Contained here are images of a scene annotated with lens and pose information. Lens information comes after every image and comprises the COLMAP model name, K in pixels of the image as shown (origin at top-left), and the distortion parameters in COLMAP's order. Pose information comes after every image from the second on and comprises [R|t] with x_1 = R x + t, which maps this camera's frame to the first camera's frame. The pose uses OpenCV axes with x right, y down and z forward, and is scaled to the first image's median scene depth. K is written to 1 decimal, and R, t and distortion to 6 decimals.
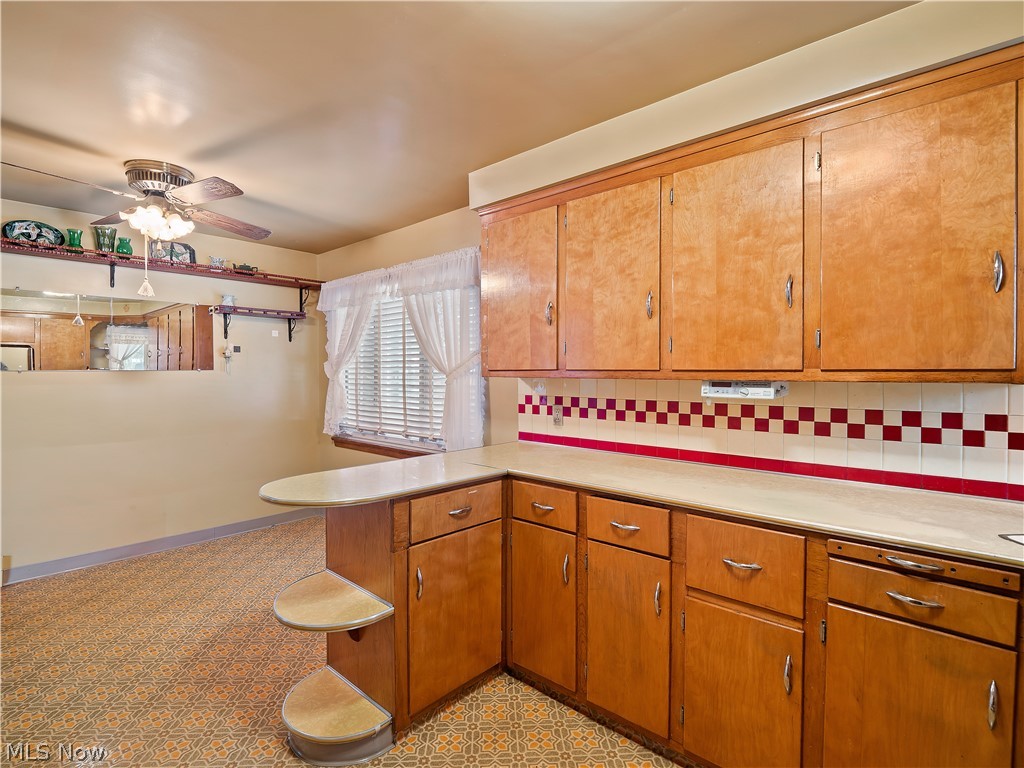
lens RADIAL K [[515.4, 0, 512.0], [0, 515.4, 384.0], [0, 0, 1]] dist [-0.003209, -0.002672]
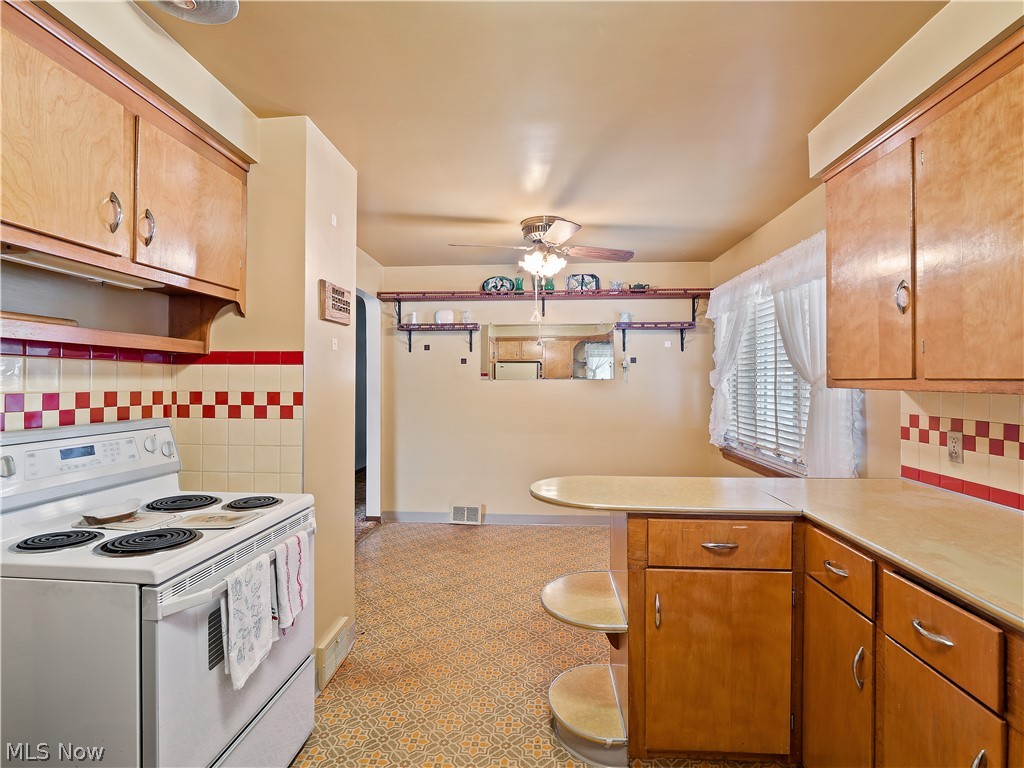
lens RADIAL K [[515.4, 0, 512.0], [0, 515.4, 384.0], [0, 0, 1]] dist [-0.003209, -0.002672]
pose [[0.620752, 0.005918, -0.783984, 0.243207], [-0.017653, 0.999823, -0.006430, -0.005893], [0.783808, 0.017831, 0.620747, 0.138747]]
